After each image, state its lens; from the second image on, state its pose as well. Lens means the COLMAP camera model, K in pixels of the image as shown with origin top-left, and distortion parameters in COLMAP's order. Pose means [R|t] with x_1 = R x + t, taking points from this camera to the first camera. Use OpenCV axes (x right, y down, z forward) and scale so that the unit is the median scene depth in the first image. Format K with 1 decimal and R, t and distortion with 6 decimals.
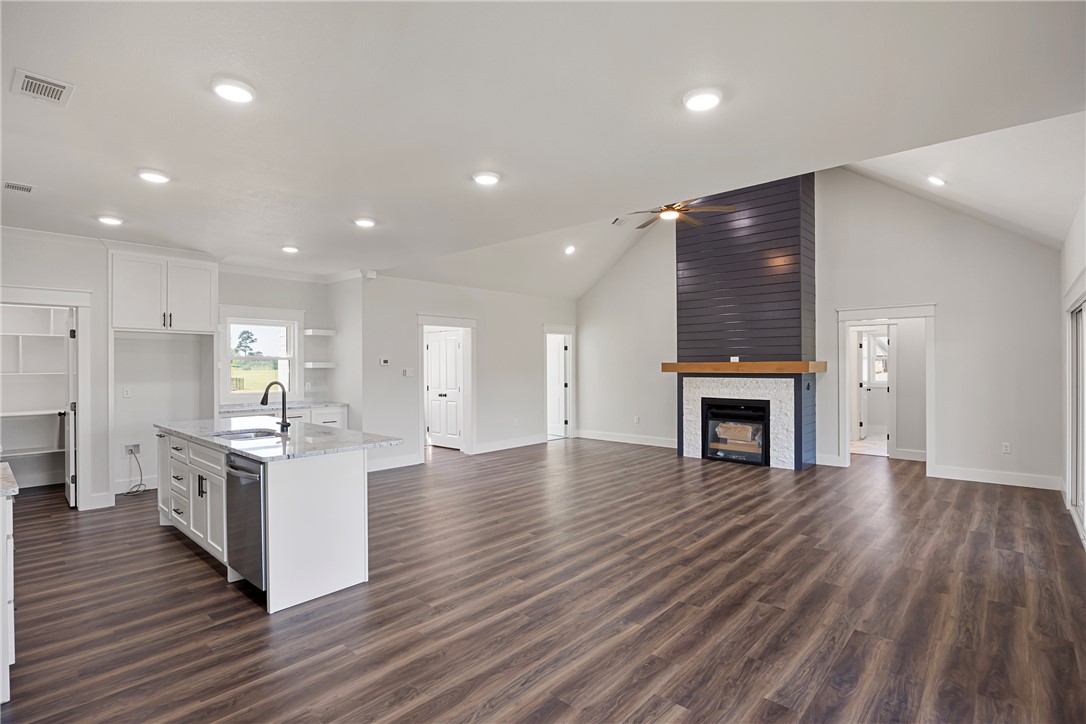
lens RADIAL K [[519.7, 0, 546.1], [0, 519.7, 369.4], [0, 0, 1]] dist [-0.010133, -0.002966]
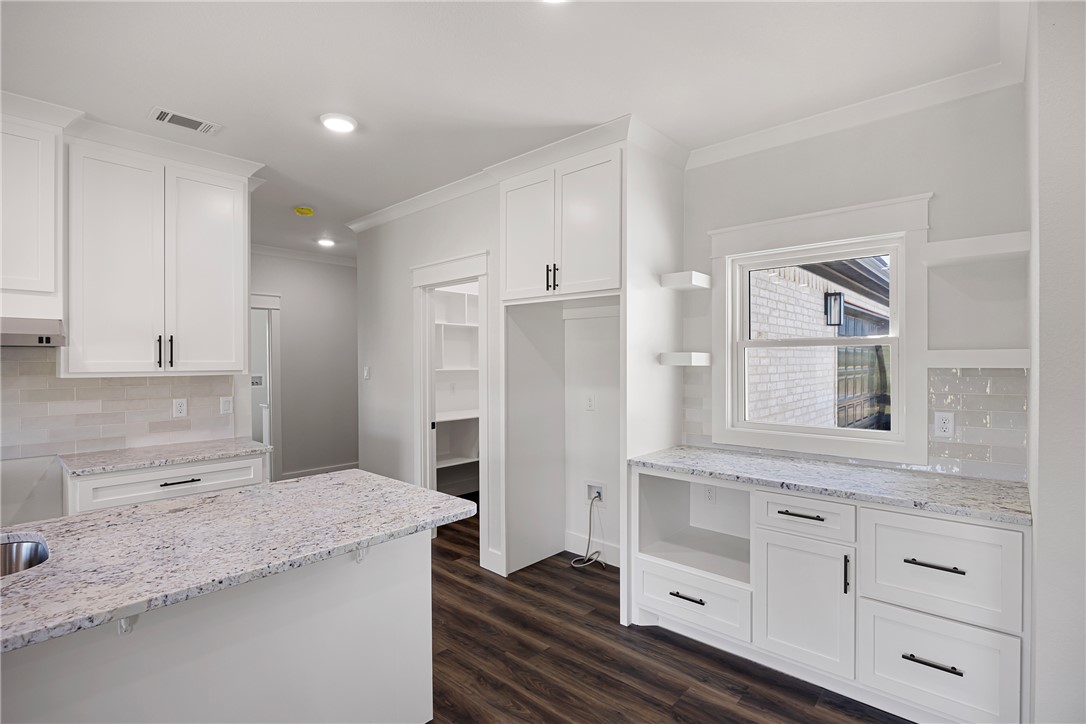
lens RADIAL K [[519.7, 0, 565.1], [0, 519.7, 366.4], [0, 0, 1]] dist [-0.010133, -0.002966]
pose [[0.028018, 0.015618, -0.999485, -0.128887], [-0.003464, 0.999873, 0.015527, -0.006945], [0.999601, 0.003028, 0.028069, 0.735829]]
